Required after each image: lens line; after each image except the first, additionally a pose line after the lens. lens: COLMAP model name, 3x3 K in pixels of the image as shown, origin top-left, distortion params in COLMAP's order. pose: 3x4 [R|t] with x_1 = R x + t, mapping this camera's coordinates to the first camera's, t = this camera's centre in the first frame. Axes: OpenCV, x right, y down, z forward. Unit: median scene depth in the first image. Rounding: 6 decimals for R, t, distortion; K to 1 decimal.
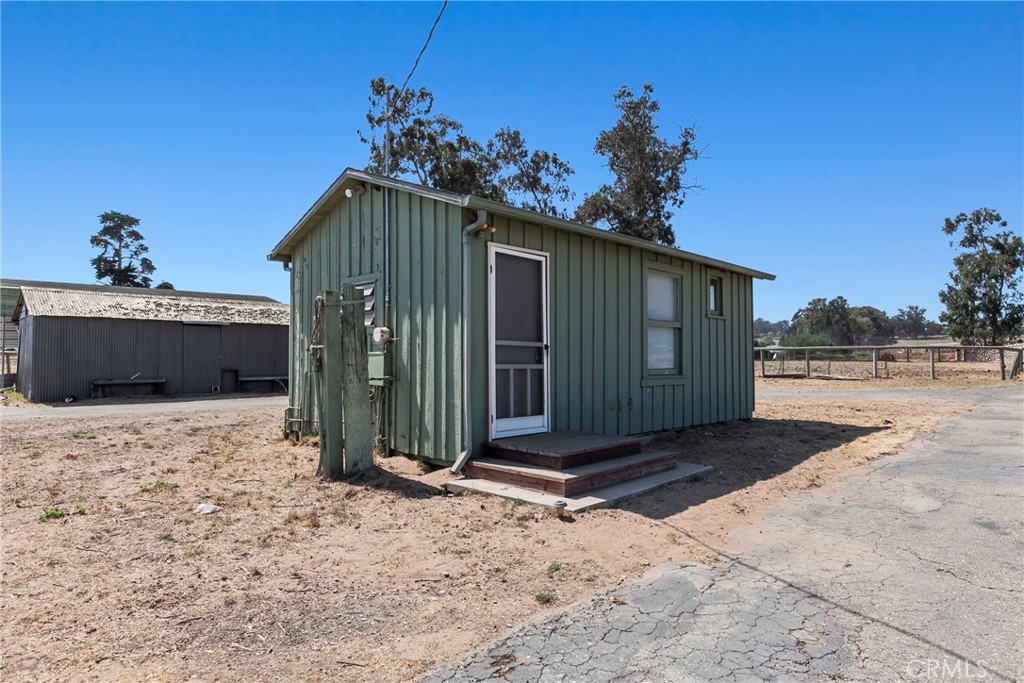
lens RADIAL K [[596.6, 0, 506.8], [0, 596.6, 344.0], [0, 0, 1]] dist [-0.016730, 0.004751]
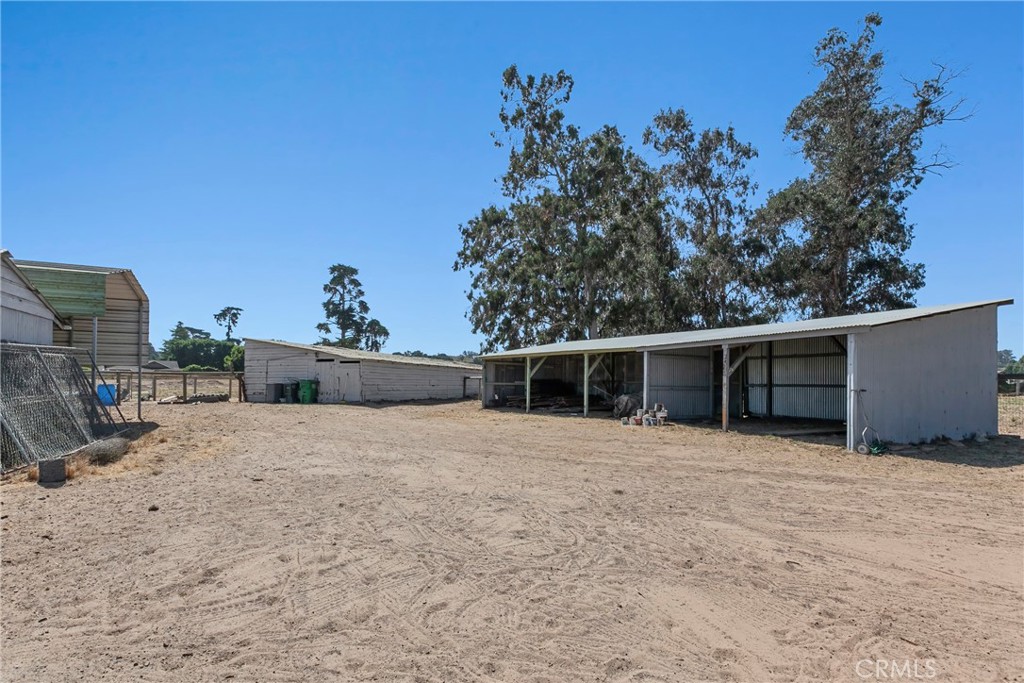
lens RADIAL K [[485.7, 0, 495.6], [0, 485.7, 379.9], [0, 0, 1]] dist [-0.003123, -0.001630]
pose [[0.933966, 0.013639, -0.357102, 0.021769], [-0.009282, 0.999860, 0.013911, 0.005308], [0.357242, -0.009677, 0.933962, 0.259239]]
